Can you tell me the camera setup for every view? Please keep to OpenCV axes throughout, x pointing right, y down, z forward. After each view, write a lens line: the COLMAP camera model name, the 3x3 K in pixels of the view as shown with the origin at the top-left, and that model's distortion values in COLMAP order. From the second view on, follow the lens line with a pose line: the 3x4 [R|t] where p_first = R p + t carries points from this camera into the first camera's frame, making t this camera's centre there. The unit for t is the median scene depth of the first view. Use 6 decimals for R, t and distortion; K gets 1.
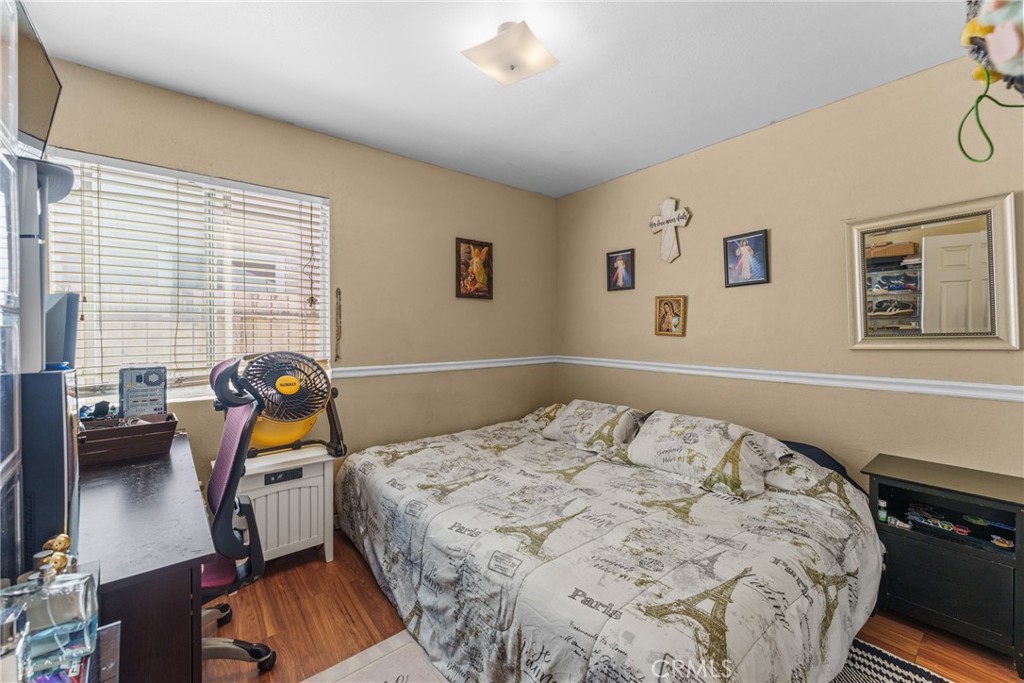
lens RADIAL K [[412.3, 0, 510.3], [0, 412.3, 331.3], [0, 0, 1]] dist [0.001296, -0.000193]
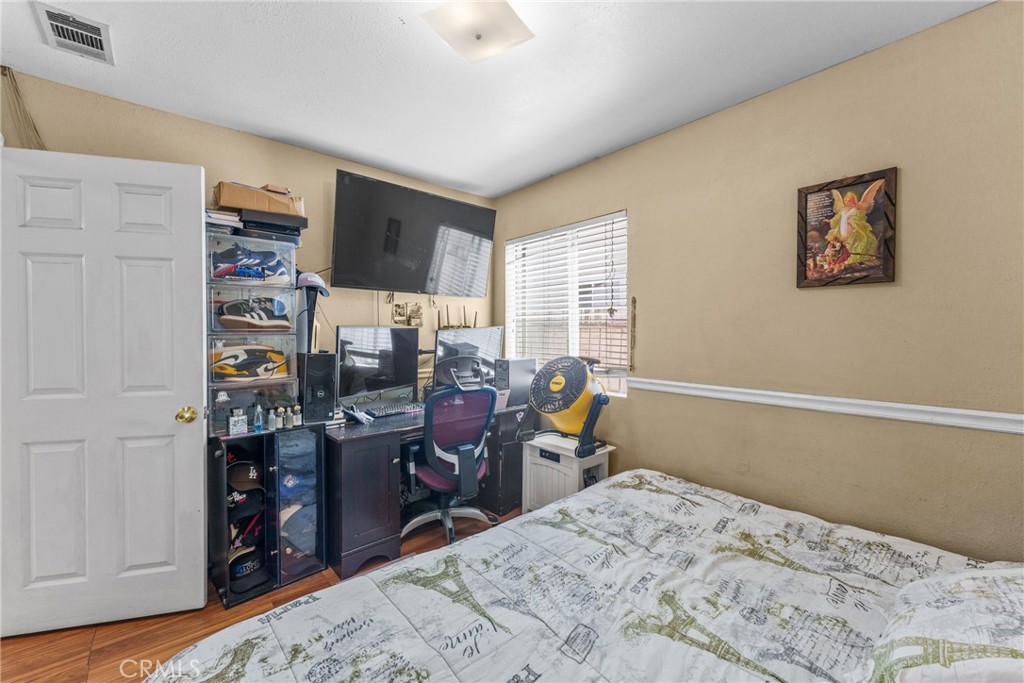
lens RADIAL K [[412.3, 0, 510.3], [0, 412.3, 331.3], [0, 0, 1]] dist [0.001296, -0.000193]
pose [[0.027329, -0.001271, -0.999626, 0.565275], [-0.003422, 0.999993, -0.001365, -0.019712], [0.999621, 0.003458, 0.027324, 0.680820]]
